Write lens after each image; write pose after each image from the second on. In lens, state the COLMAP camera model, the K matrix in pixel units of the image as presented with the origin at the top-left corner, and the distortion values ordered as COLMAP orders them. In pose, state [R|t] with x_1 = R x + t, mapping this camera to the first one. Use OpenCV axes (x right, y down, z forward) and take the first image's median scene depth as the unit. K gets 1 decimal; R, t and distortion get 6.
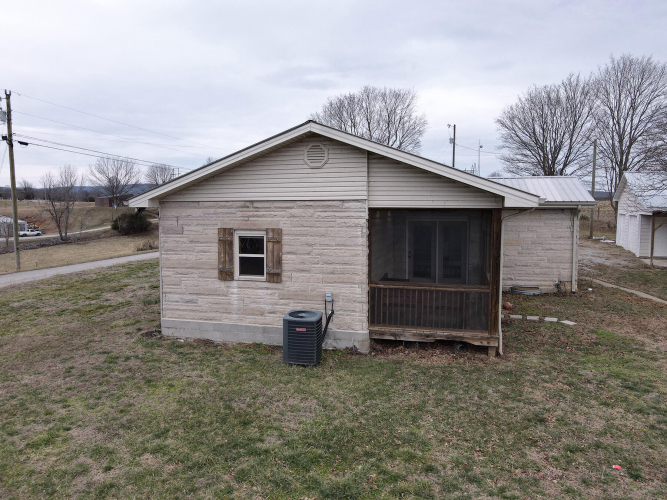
lens RADIAL K [[487.9, 0, 333.7], [0, 487.9, 247.1], [0, 0, 1]] dist [0.012133, 0.017006]
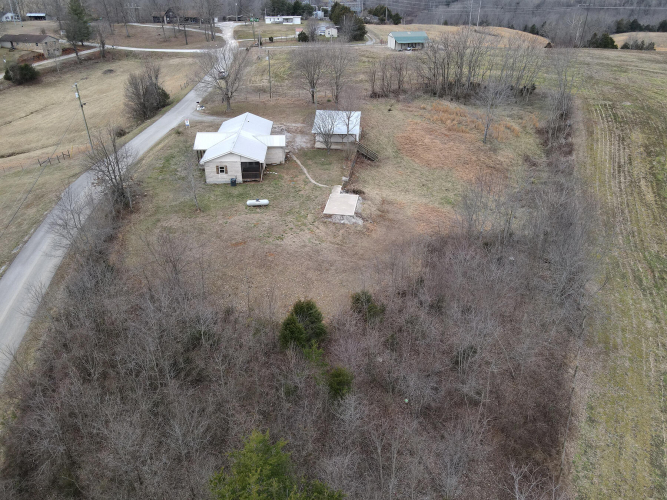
lens RADIAL K [[487.9, 0, 330.8], [0, 487.9, 250.4], [0, 0, 1]] dist [0.012133, 0.017006]
pose [[0.958501, -0.138376, 0.249257, -0.543731], [0.023951, 0.910300, 0.413255, -1.617626], [-0.284083, -0.390135, 0.875838, -5.351234]]
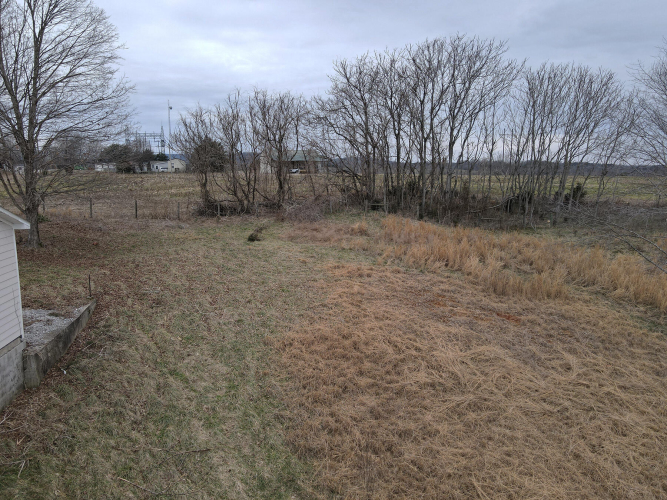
lens RADIAL K [[487.9, 0, 337.8], [0, 487.9, 243.2], [0, 0, 1]] dist [0.012133, 0.017006]
pose [[0.861254, -0.073558, 0.502823, 2.398325], [0.041650, 0.996357, 0.074418, -0.275804], [-0.506465, -0.043151, 0.861180, 1.259070]]
